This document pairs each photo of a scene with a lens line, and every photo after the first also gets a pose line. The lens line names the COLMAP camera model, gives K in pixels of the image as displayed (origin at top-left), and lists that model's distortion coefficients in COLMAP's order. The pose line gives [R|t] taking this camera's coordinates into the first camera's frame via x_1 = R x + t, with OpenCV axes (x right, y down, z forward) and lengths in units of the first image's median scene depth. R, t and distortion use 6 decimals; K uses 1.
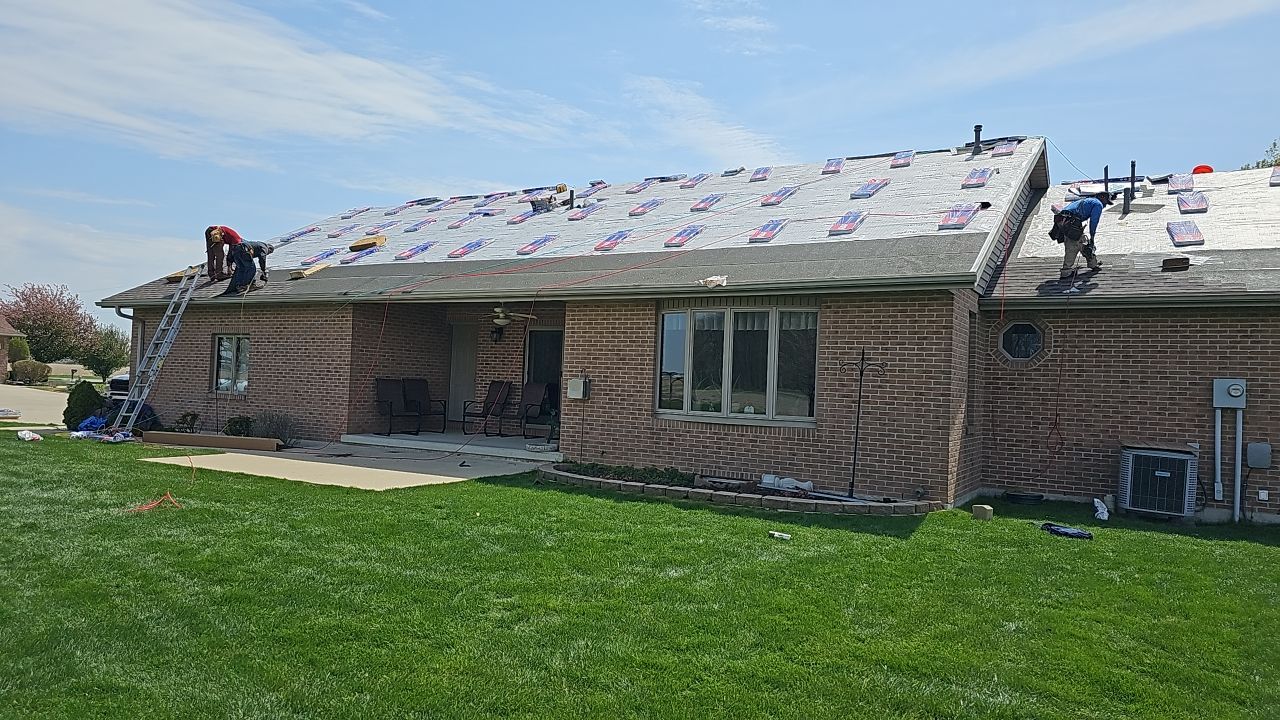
lens RADIAL K [[814.9, 0, 634.3], [0, 814.9, 378.2], [0, 0, 1]] dist [0.067081, -0.081454]
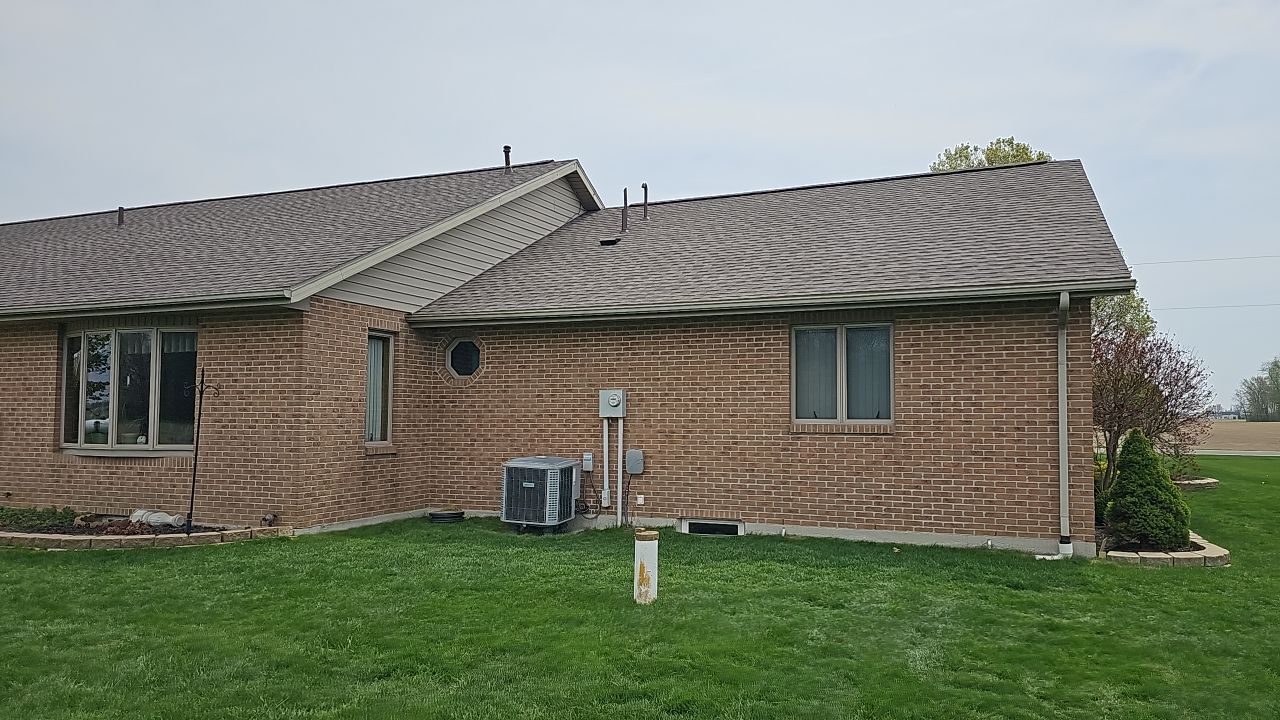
lens RADIAL K [[814.9, 0, 634.3], [0, 814.9, 378.2], [0, 0, 1]] dist [0.067081, -0.081454]
pose [[0.981562, -0.029002, 0.188929, 0.533283], [0.035630, 0.998860, -0.031780, 0.019433], [-0.187792, 0.037926, 0.981476, -0.018756]]
